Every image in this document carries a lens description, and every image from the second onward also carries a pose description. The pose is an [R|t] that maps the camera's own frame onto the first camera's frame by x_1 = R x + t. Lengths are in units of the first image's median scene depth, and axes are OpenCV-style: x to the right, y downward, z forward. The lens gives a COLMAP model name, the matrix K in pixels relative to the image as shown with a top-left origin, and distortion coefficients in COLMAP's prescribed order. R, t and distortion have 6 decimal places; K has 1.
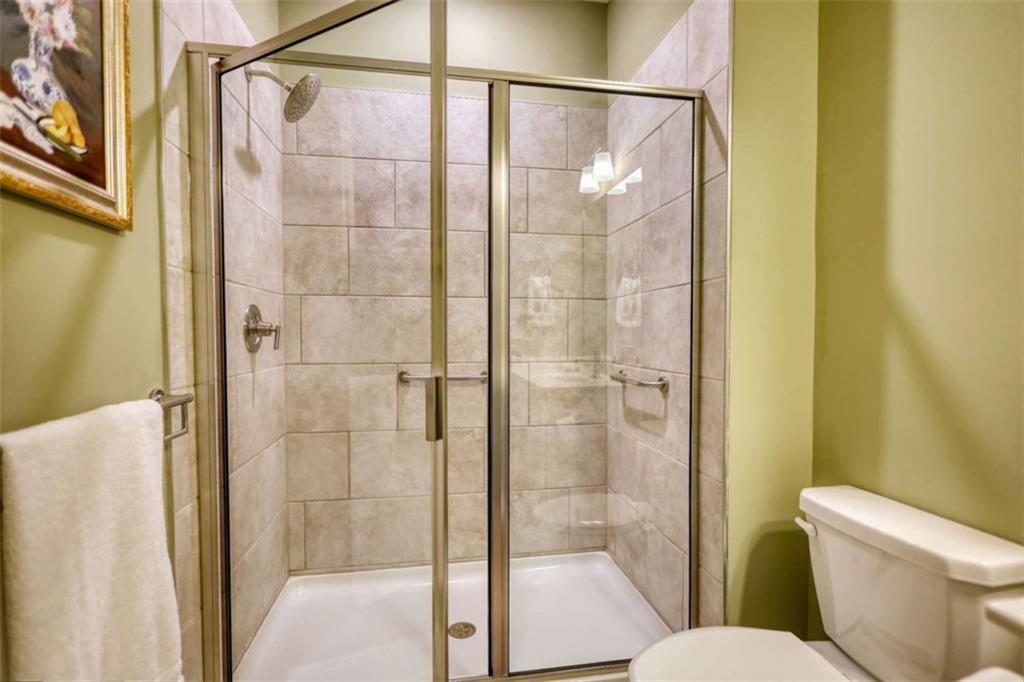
lens RADIAL K [[477.4, 0, 509.3], [0, 477.4, 346.6], [0, 0, 1]] dist [-0.000241, 0.000345]
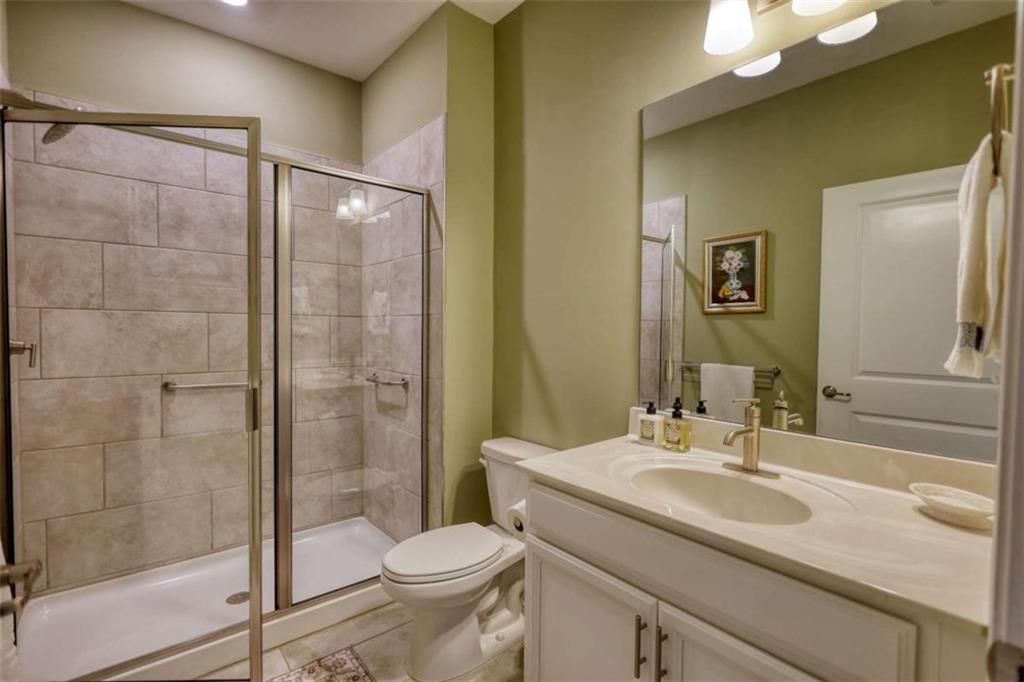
lens RADIAL K [[463.8, 0, 512.0], [0, 463.8, 341.0], [0, 0, 1]] dist [-0.000826, -0.000156]
pose [[0.865093, -0.002337, 0.501606, -0.078080], [0.004342, 0.999987, -0.002828, -0.033949], [-0.501592, 0.004625, 0.865092, -0.294789]]
